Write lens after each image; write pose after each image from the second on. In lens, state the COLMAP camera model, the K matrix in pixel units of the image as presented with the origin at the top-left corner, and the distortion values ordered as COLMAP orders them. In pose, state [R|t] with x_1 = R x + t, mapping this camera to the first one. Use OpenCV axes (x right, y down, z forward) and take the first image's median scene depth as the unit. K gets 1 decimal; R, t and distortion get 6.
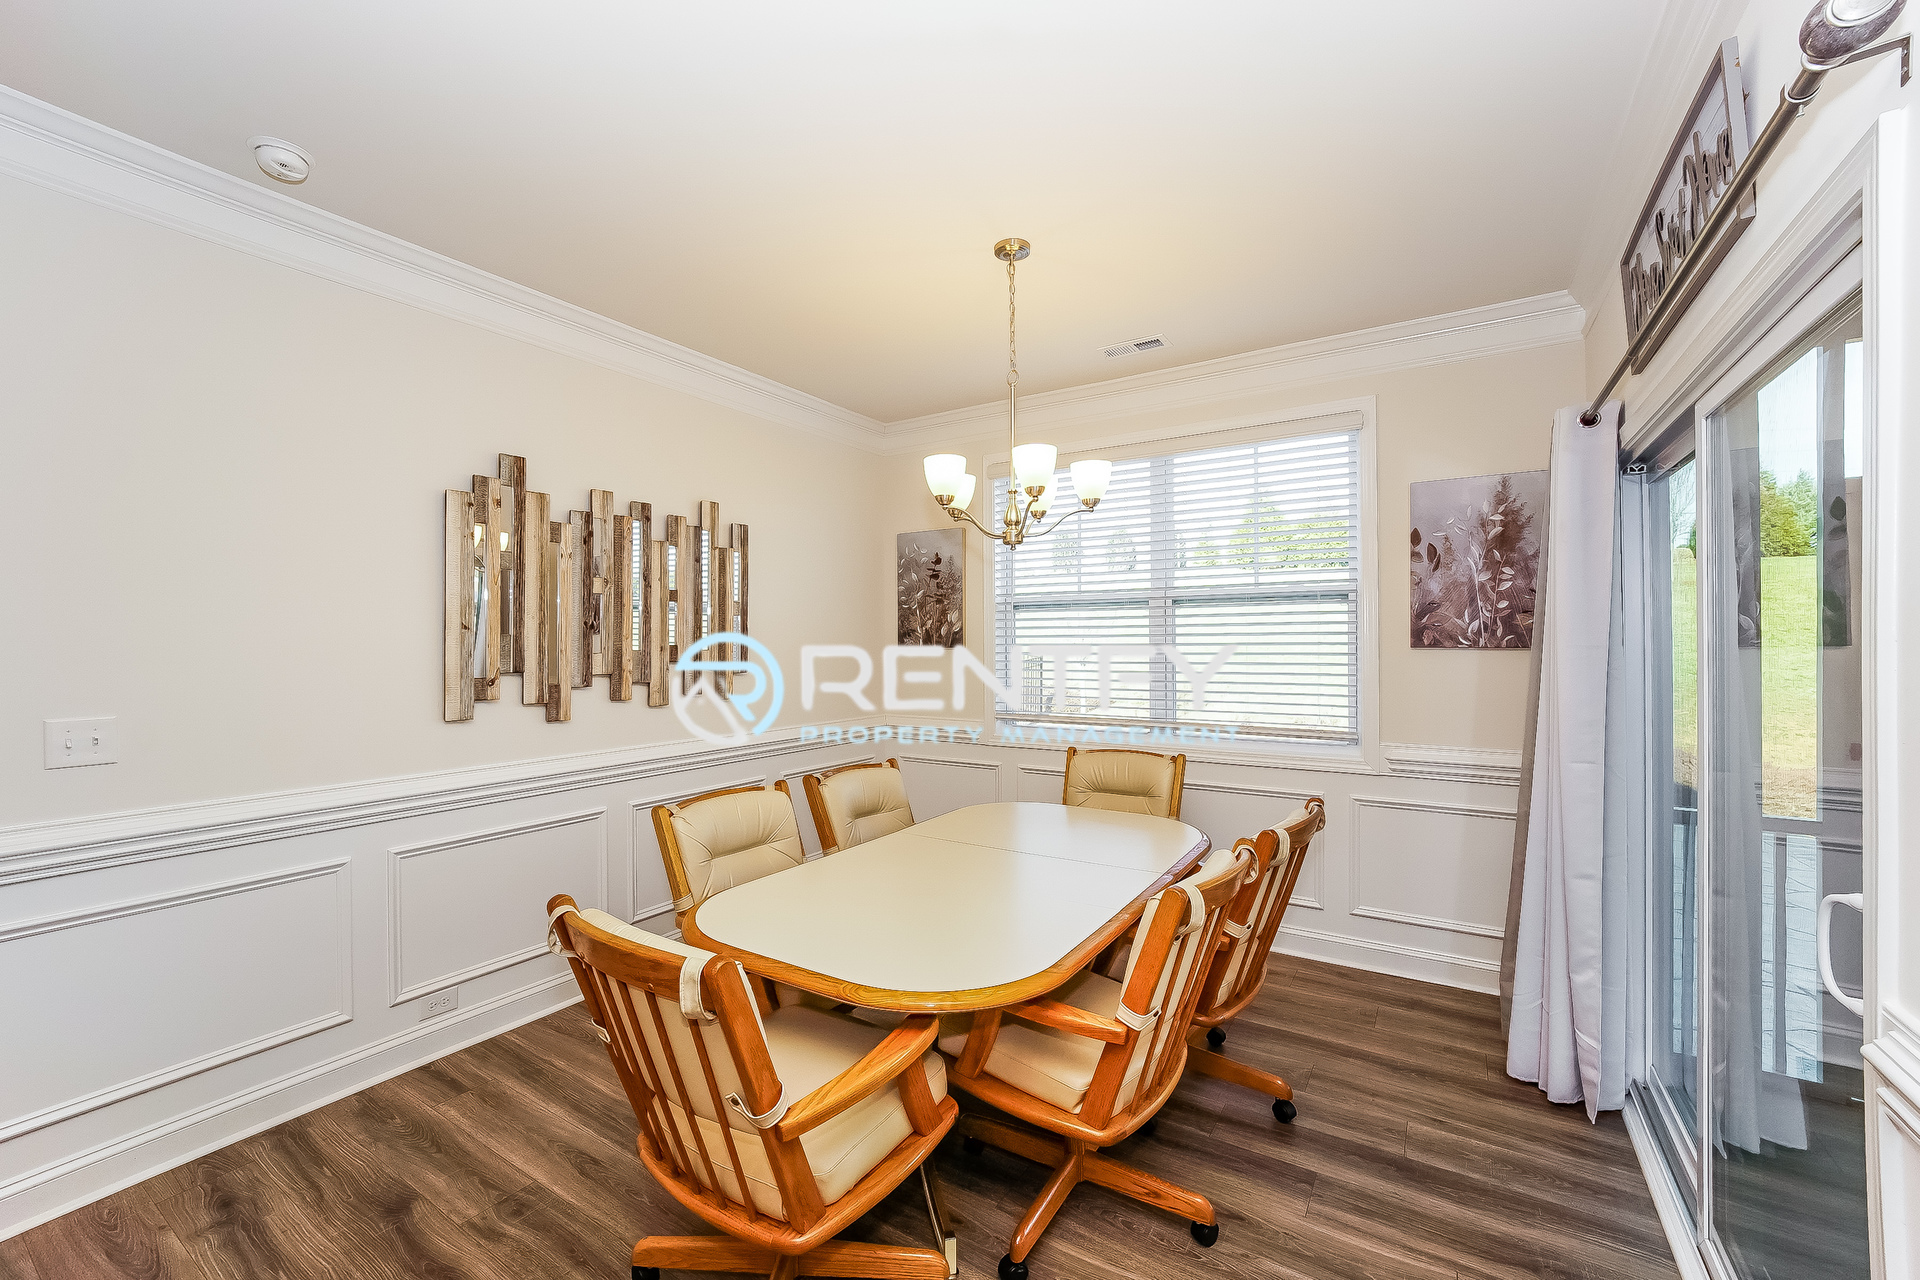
lens RADIAL K [[767.1, 0, 960.0], [0, 767.1, 640.0], [0, 0, 1]] dist [-0.000239, 0.000061]
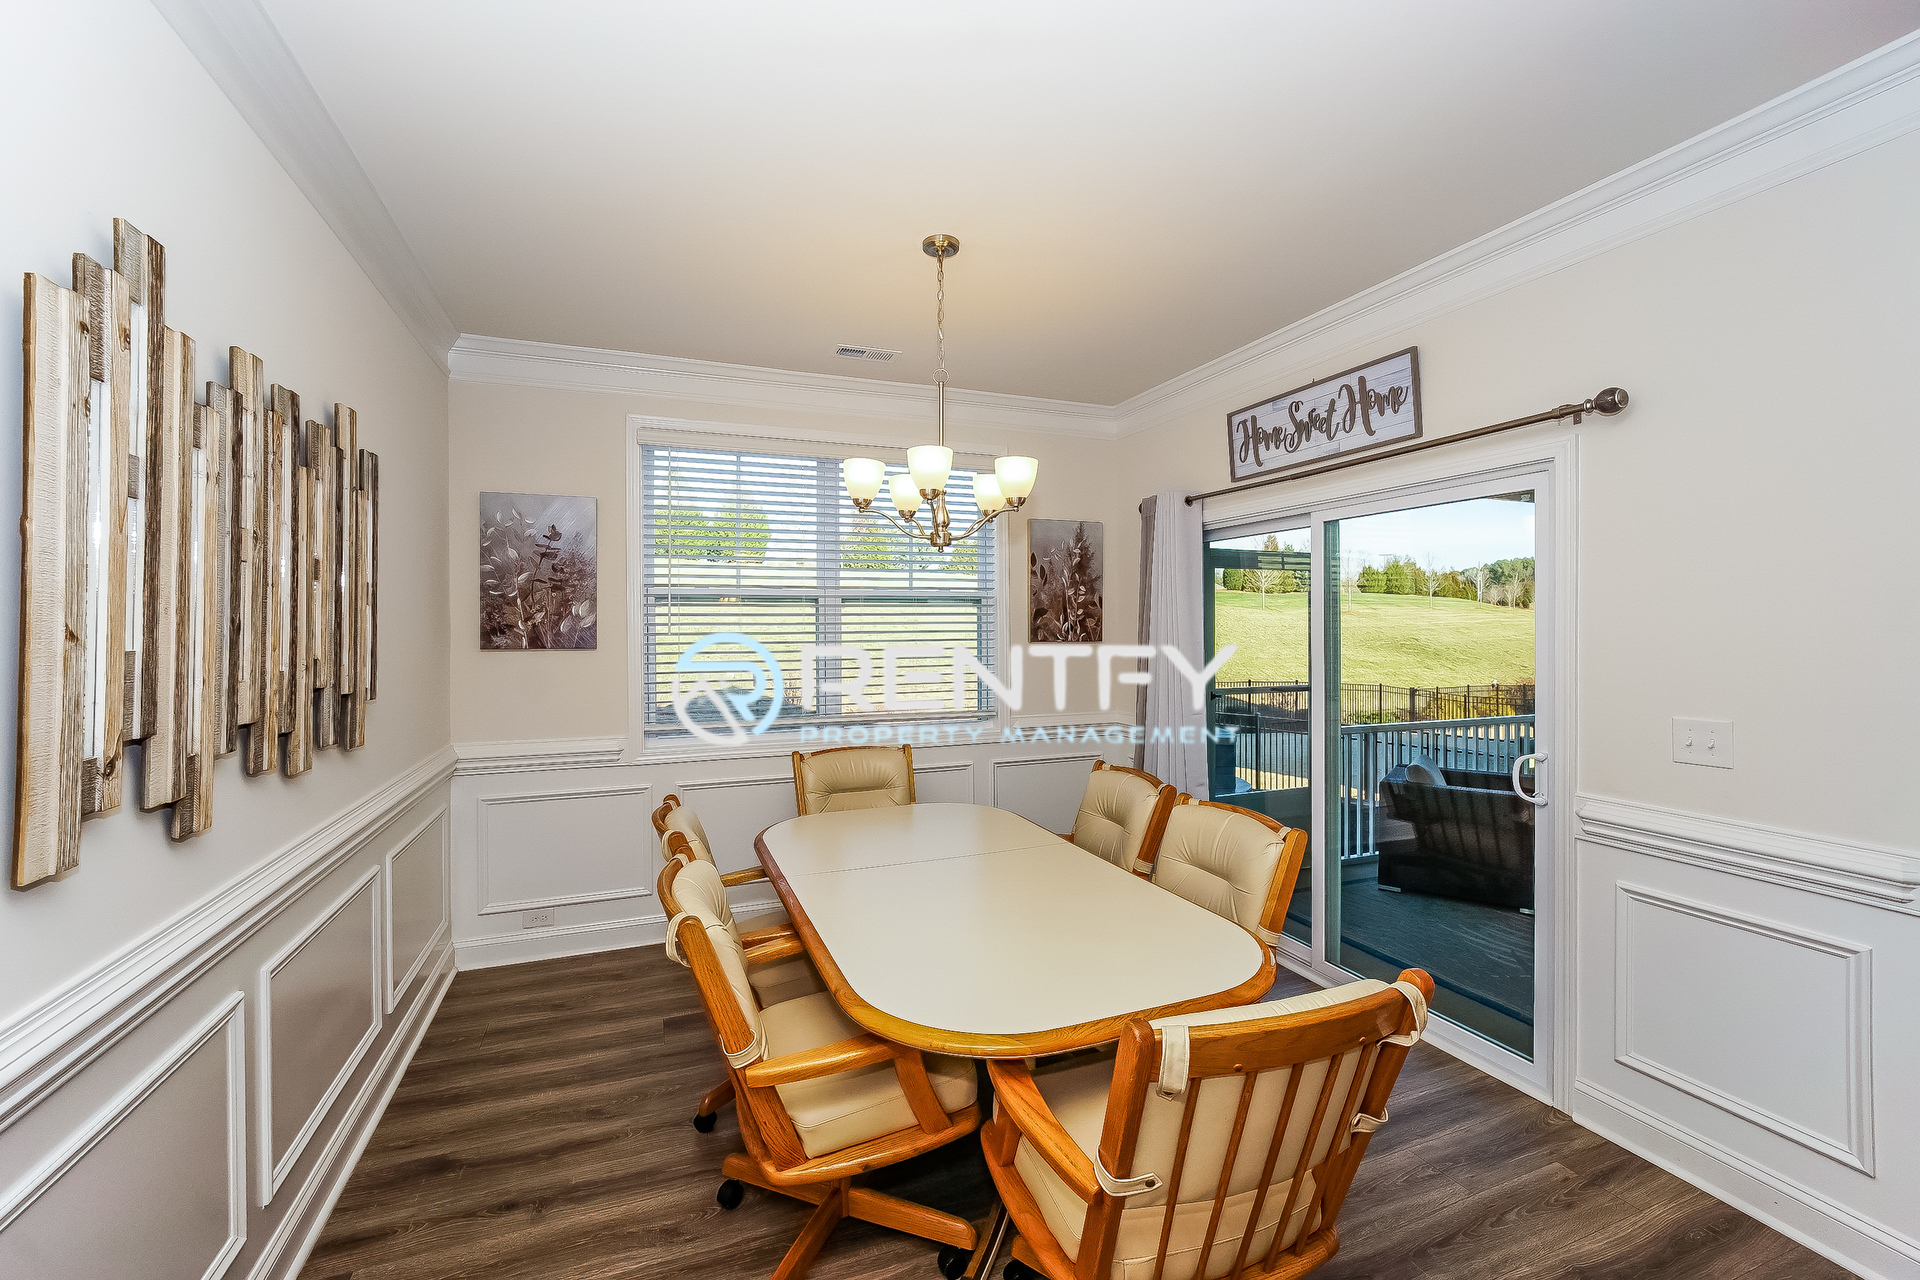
lens RADIAL K [[760.7, 0, 920.5], [0, 760.7, 623.8], [0, 0, 1]] dist [0.000660, 0.000131]
pose [[0.607960, 0.002075, 0.793965, -0.580417], [-0.000379, 0.999997, -0.002323, -0.019147], [-0.793967, 0.001111, 0.607960, 0.351796]]
